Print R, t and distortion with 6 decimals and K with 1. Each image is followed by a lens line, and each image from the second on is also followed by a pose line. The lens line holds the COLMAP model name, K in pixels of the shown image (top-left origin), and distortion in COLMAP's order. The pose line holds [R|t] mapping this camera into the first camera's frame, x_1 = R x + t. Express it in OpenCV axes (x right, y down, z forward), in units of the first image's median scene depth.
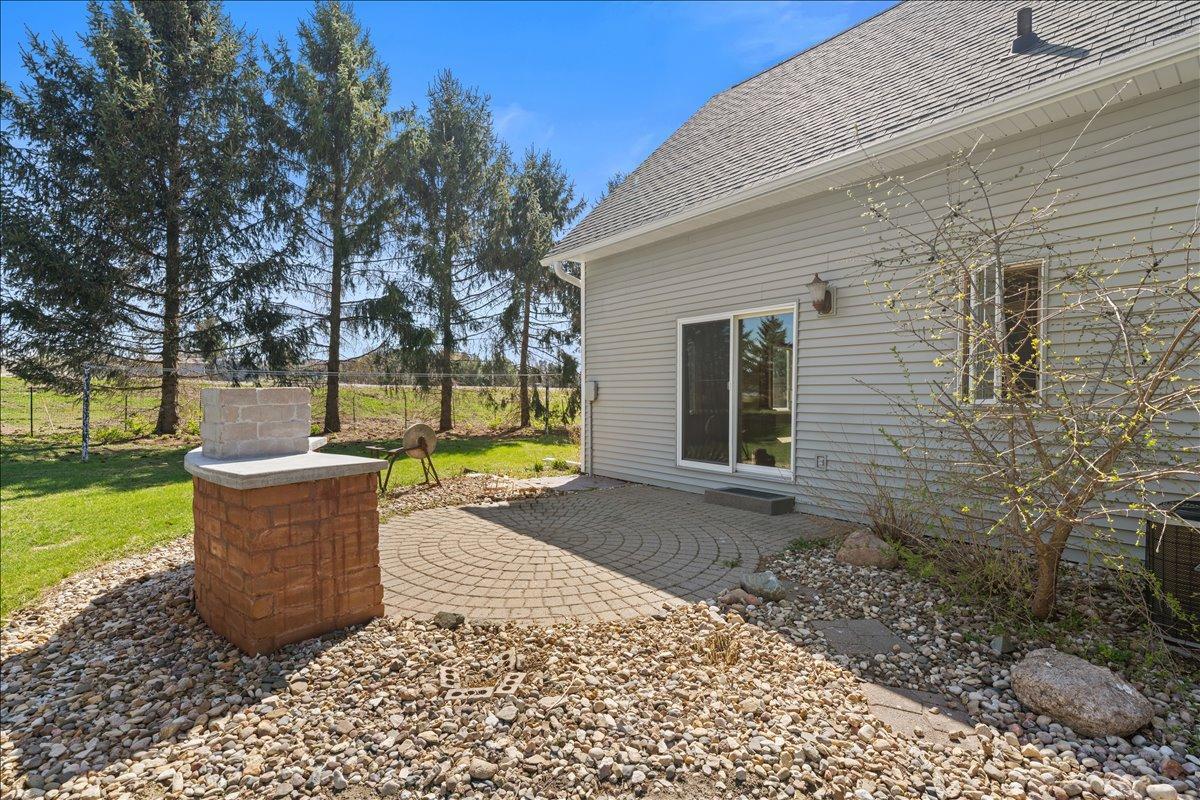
lens RADIAL K [[548.4, 0, 600.5], [0, 548.4, 399.3], [0, 0, 1]] dist [0.000244, 0.000019]
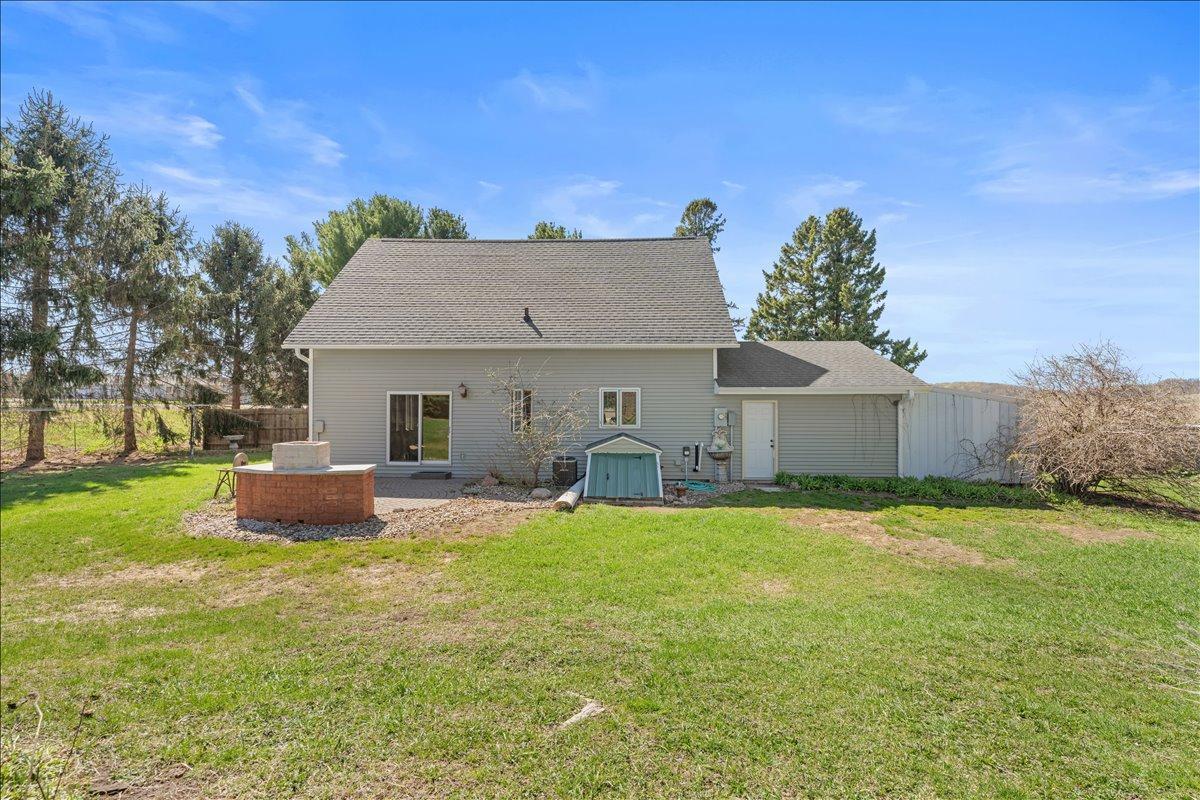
lens RADIAL K [[548.4, 0, 600.3], [0, 548.4, 400.5], [0, 0, 1]] dist [0.000244, 0.000019]
pose [[0.669614, 0.002377, 0.742706, -0.900002], [0.001579, 0.999988, -0.004624, -0.111821], [-0.742708, 0.004269, 0.669602, -0.998113]]
